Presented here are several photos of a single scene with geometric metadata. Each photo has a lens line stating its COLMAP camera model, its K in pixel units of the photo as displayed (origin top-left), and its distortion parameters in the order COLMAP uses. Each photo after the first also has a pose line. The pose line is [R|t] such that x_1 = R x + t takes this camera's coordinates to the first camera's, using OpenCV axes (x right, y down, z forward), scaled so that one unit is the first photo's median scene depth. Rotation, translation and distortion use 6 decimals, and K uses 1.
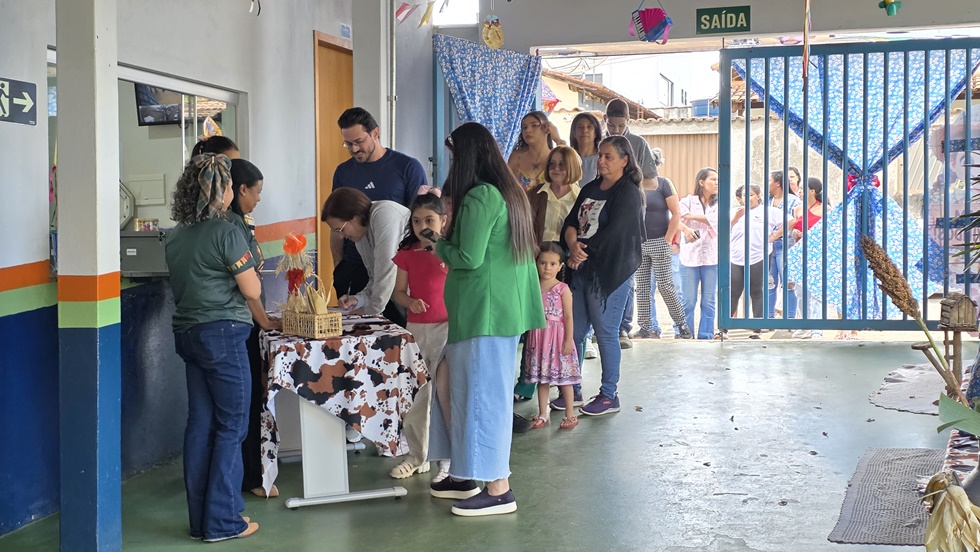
lens RADIAL K [[1646.1, 0, 482.7], [0, 1646.1, 272.8], [0, 0, 1]] dist [0.050488, 0.000000]
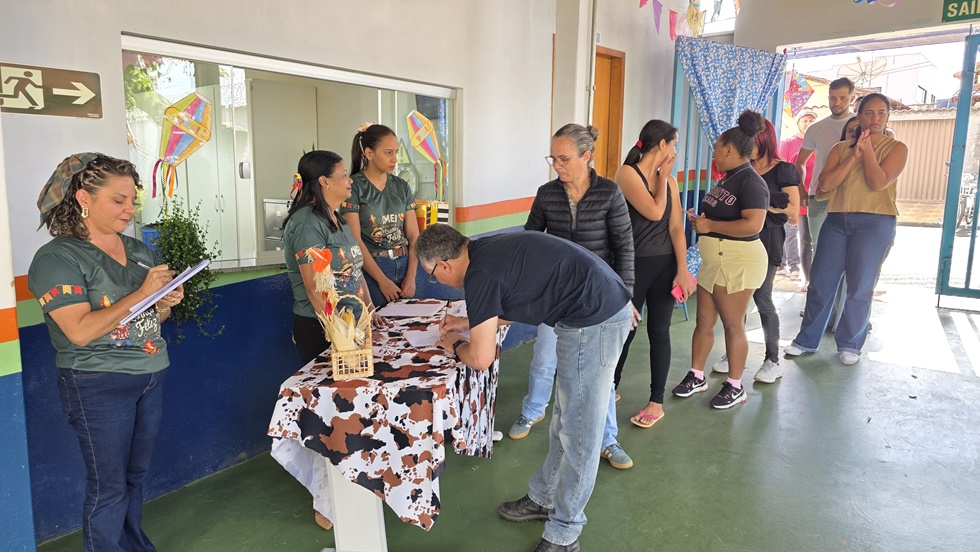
lens RADIAL K [[678.0, 0, 484.7], [0, 678.0, 273.0], [0, 0, 1]] dist [0.033652, -0.027243]
pose [[0.906148, 0.070994, -0.416960, 0.100477], [-0.016550, 0.991009, 0.132767, -0.057572], [0.422637, -0.113406, 0.899176, 0.738994]]
